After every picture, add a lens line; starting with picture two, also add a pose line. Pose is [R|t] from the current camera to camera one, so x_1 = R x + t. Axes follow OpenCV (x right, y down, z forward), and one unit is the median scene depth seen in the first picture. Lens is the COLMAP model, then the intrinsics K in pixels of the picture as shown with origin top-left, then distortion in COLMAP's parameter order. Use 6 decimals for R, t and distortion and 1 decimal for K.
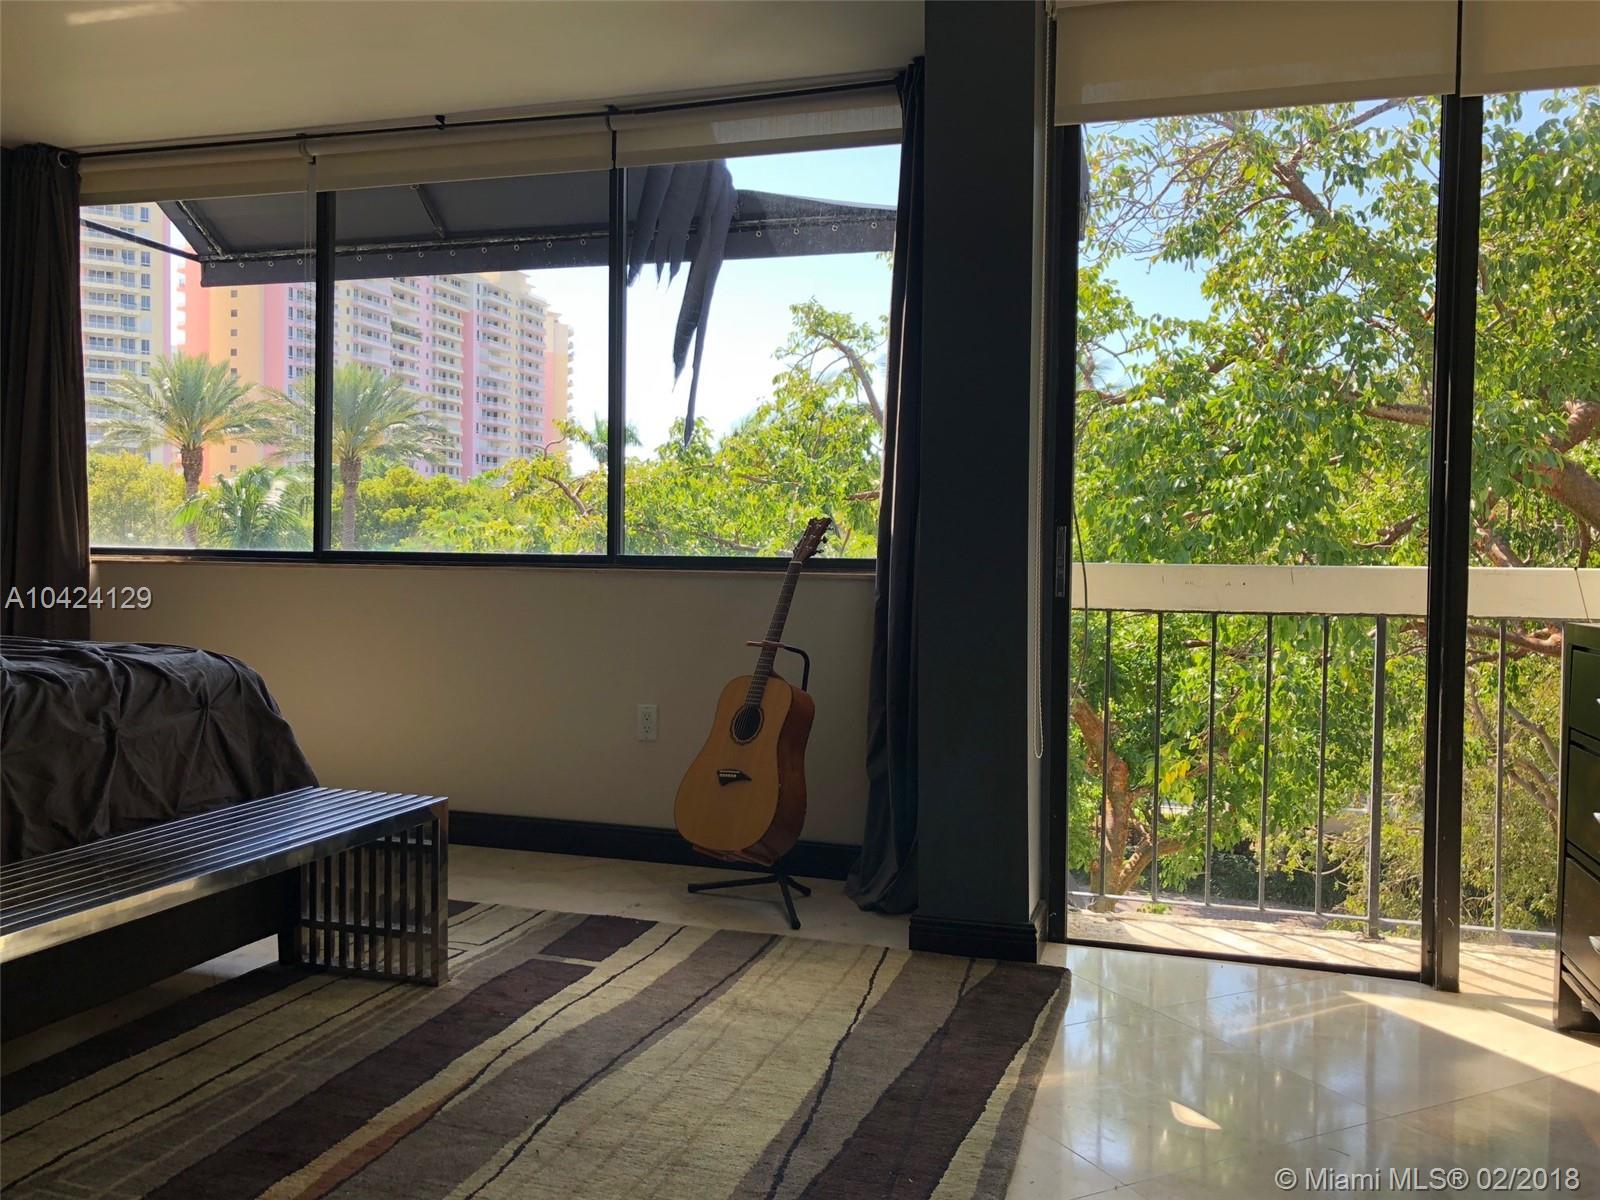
lens RADIAL K [[1307.7, 0, 798.2], [0, 1307.7, 594.7], [0, 0, 1]] dist [0.037784, -0.035175]
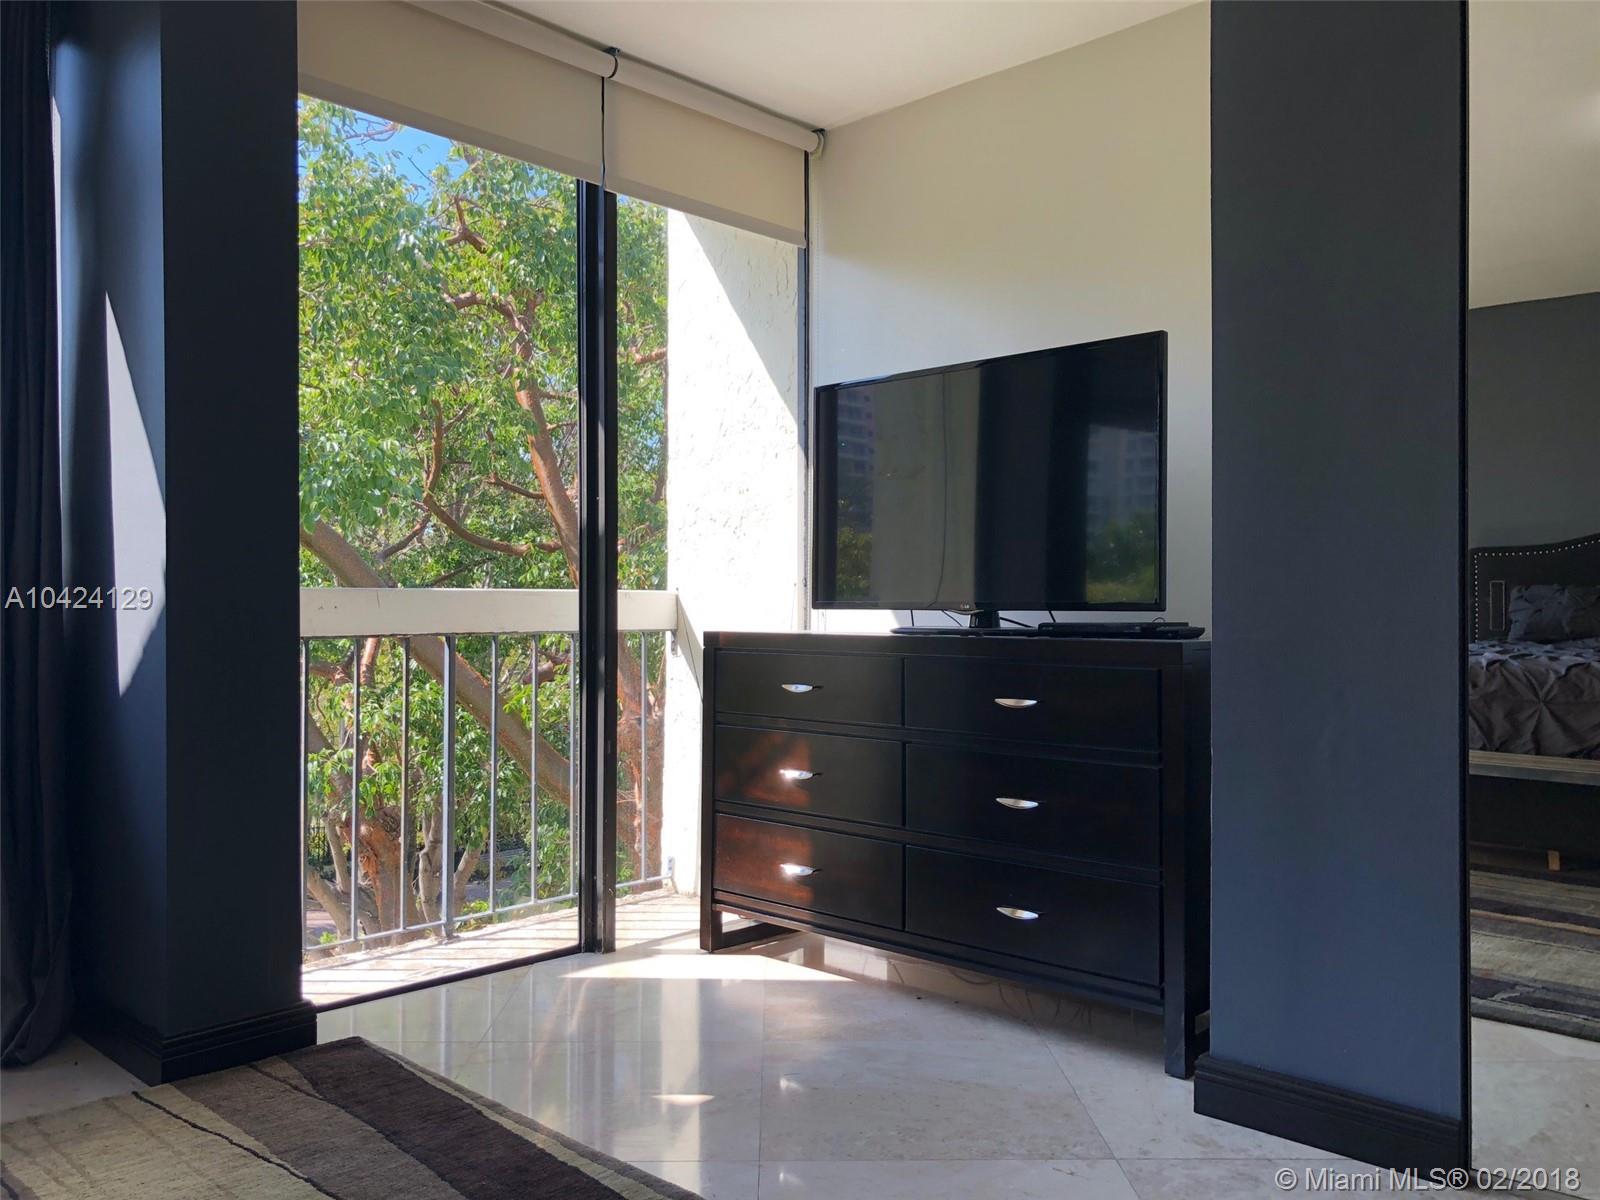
lens RADIAL K [[1307.7, 0, 800.6], [0, 1307.7, 595.3], [0, 0, 1]] dist [0.037784, -0.035175]
pose [[0.463746, -0.014778, 0.885845, -0.454862], [0.031060, 0.999517, 0.000414, -0.011627], [-0.885424, 0.027322, 0.463981, 0.297971]]
